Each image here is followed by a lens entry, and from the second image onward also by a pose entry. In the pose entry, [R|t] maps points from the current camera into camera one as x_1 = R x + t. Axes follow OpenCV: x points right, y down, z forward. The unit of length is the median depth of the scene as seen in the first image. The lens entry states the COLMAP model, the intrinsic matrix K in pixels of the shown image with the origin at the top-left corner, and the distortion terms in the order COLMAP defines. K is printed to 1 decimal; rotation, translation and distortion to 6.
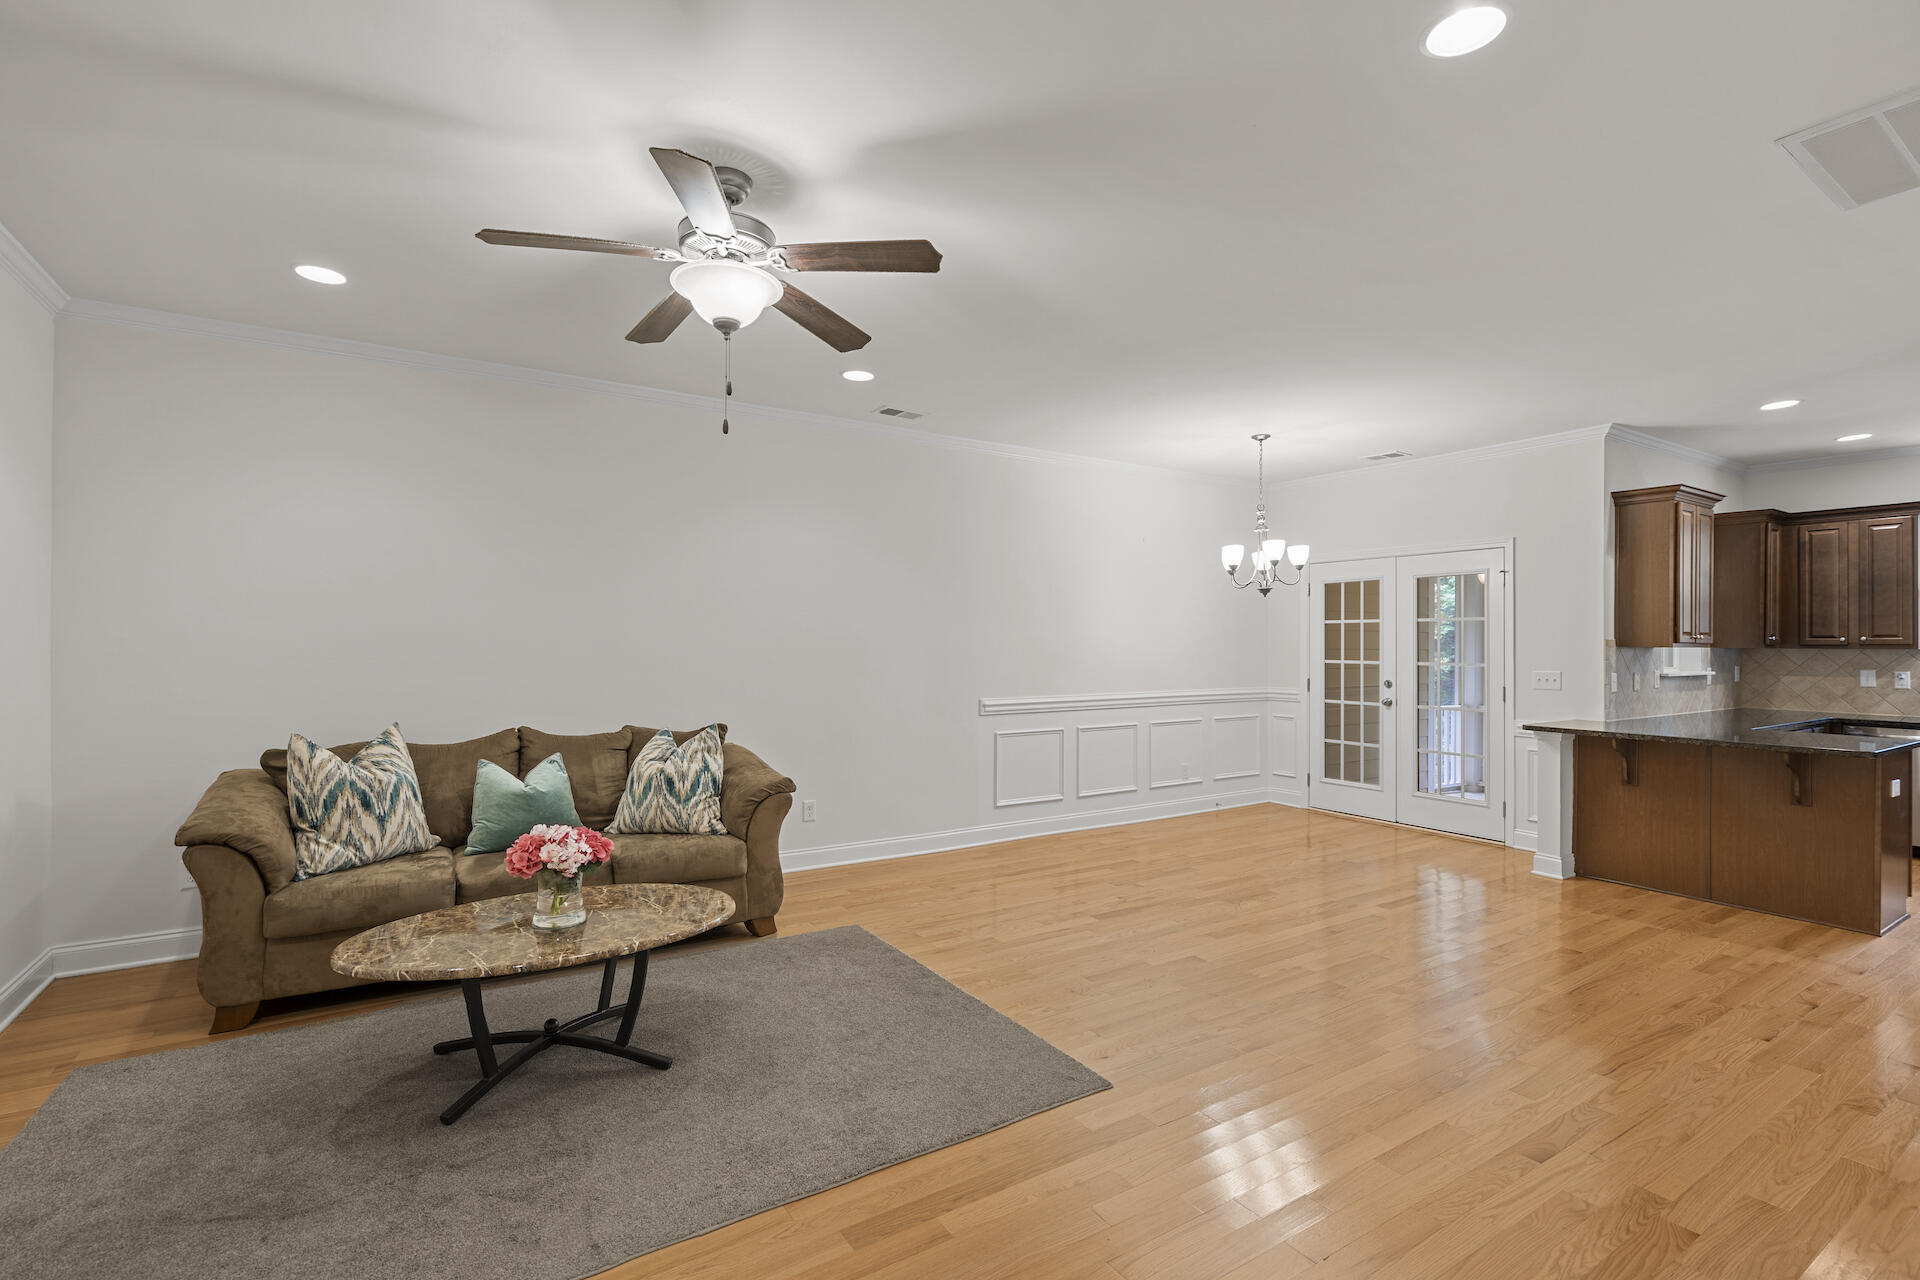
lens RADIAL K [[870.2, 0, 946.2], [0, 870.2, 647.0], [0, 0, 1]] dist [-0.004248, 0.000953]
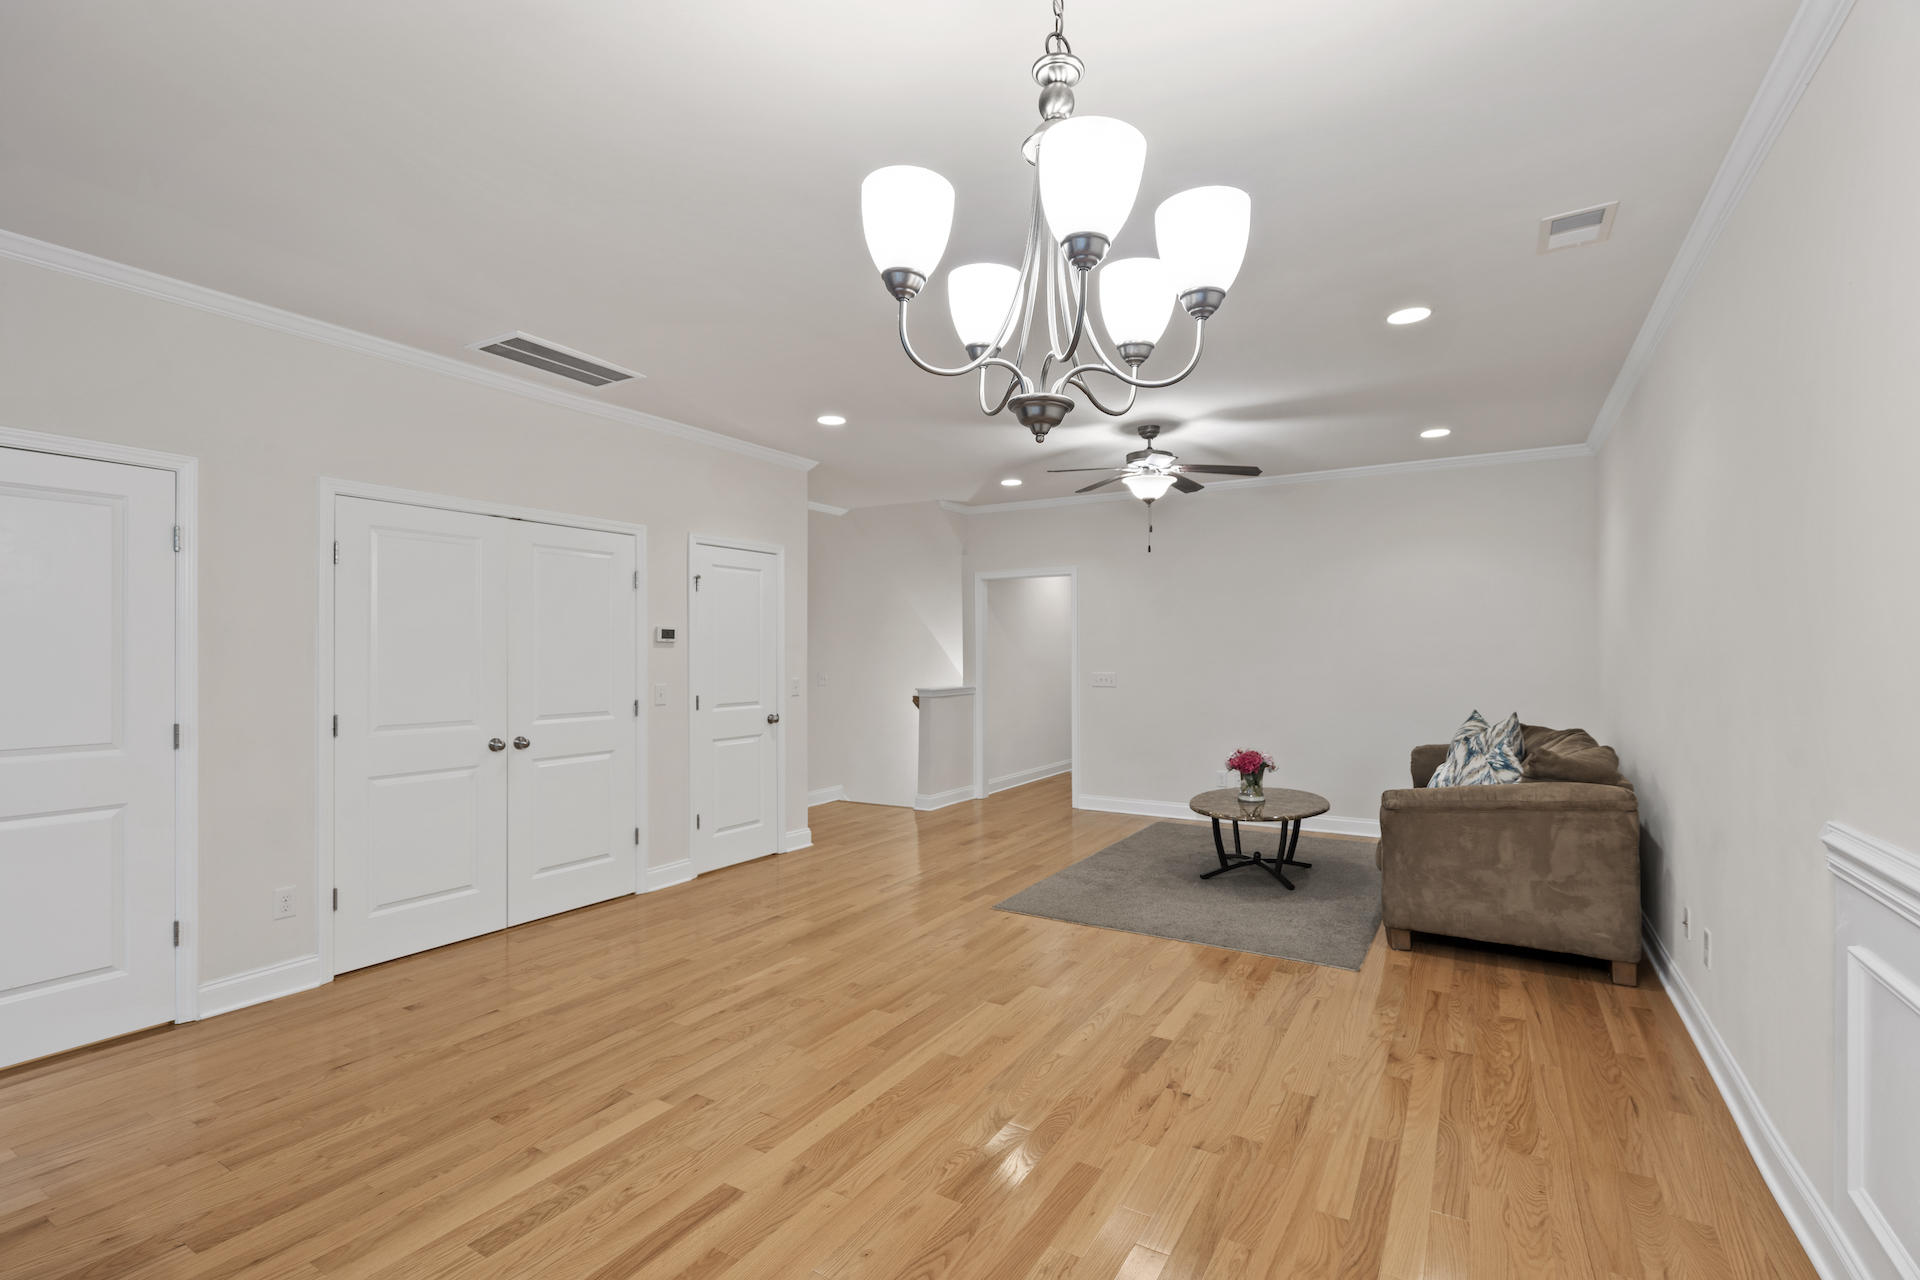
lens RADIAL K [[870.2, 0, 957.0], [0, 870.2, 653.8], [0, 0, 1]] dist [-0.004248, 0.000953]
pose [[-0.894475, -0.004262, -0.447099, 0.701815], [-0.003032, 0.999989, -0.003466, 0.002863], [0.447109, -0.001745, -0.894478, 1.716495]]
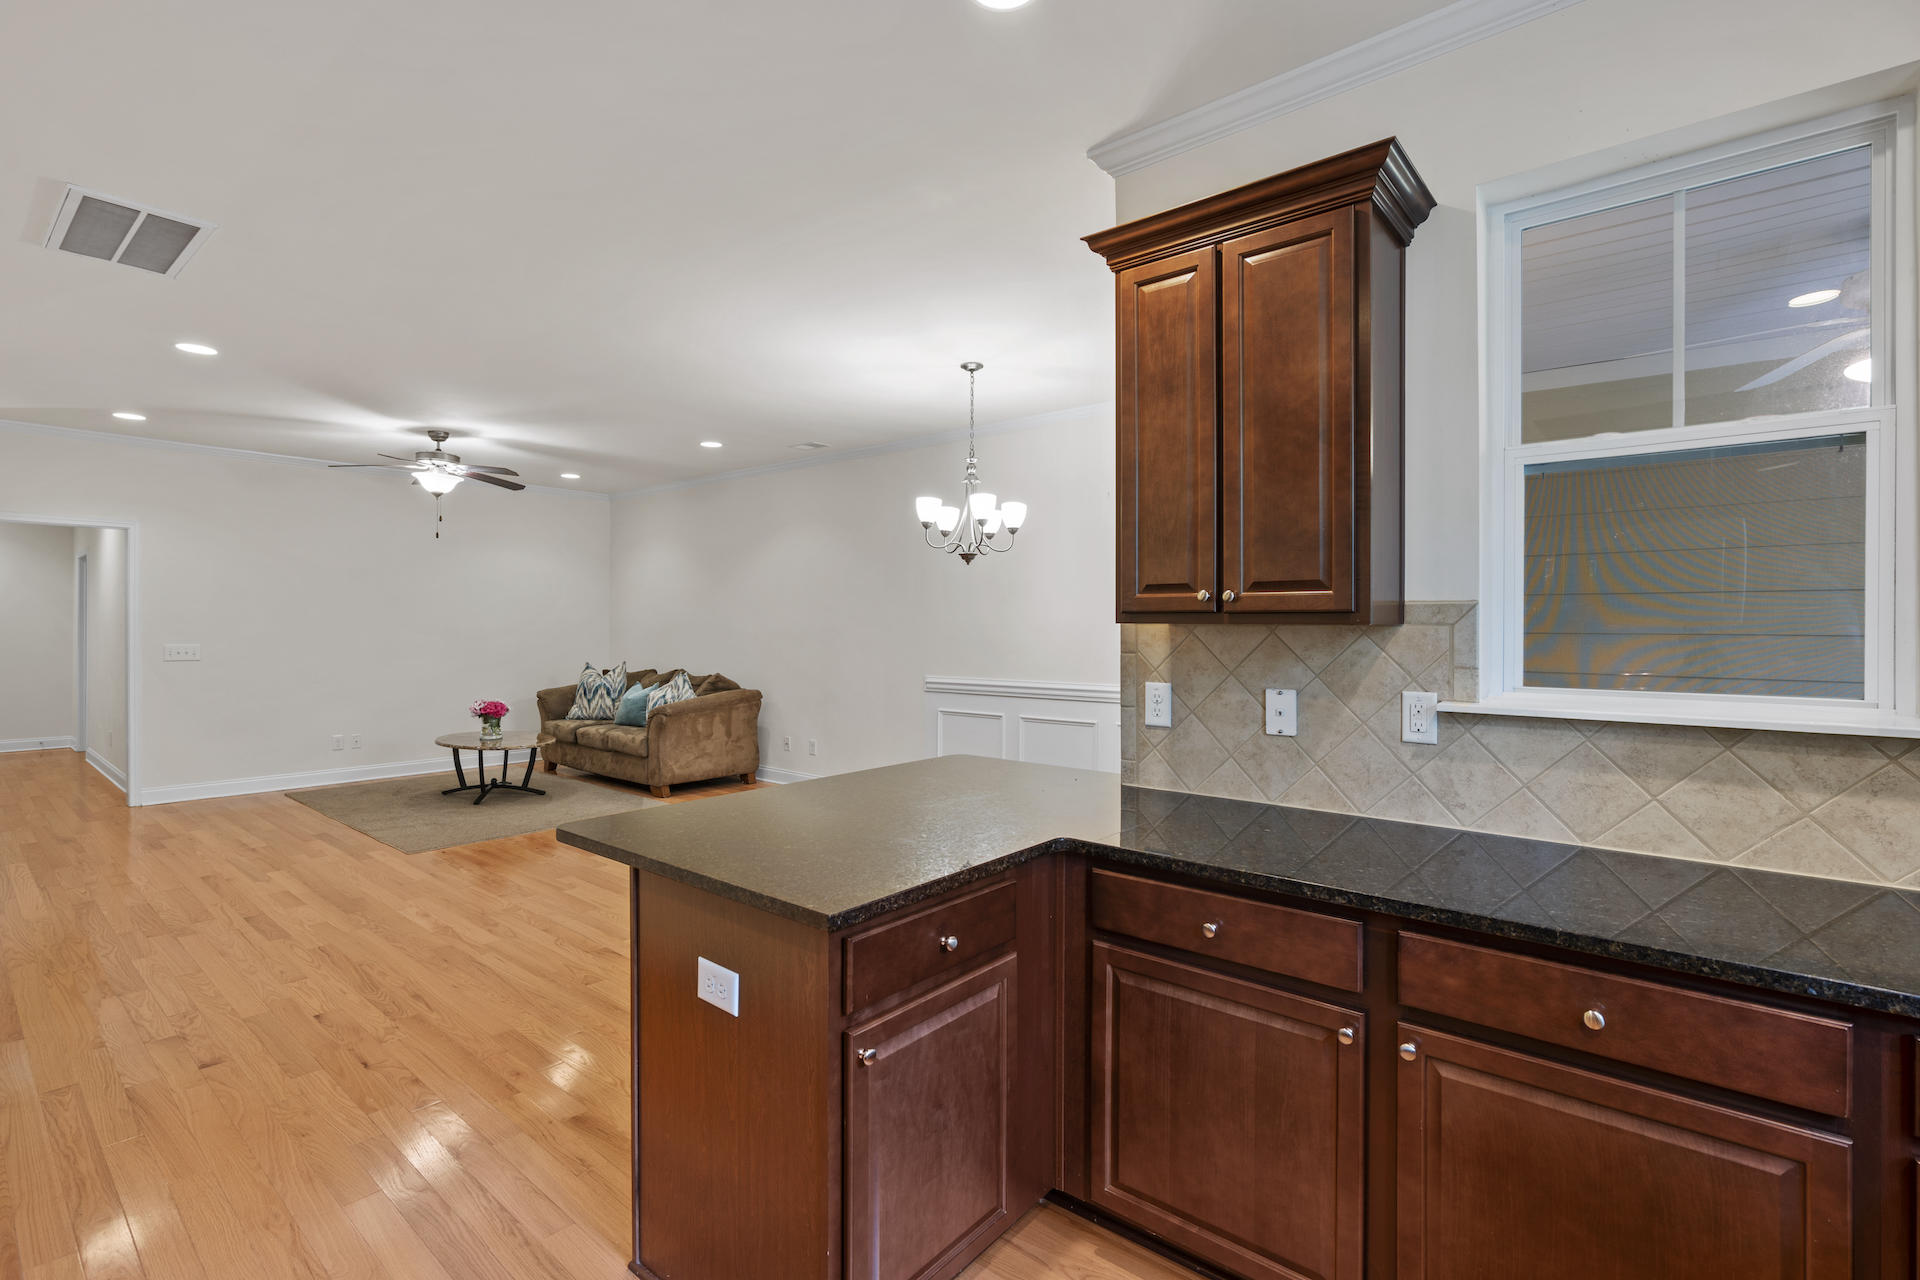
lens RADIAL K [[870.2, 0, 961.4], [0, 870.2, 628.9], [0, 0, 1]] dist [-0.004248, 0.000953]
pose [[0.307426, 0.000048, -0.951572, 1.628891], [-0.003280, 0.999994, -0.001009, 0.003780], [0.951566, 0.003431, 0.307425, 1.069737]]
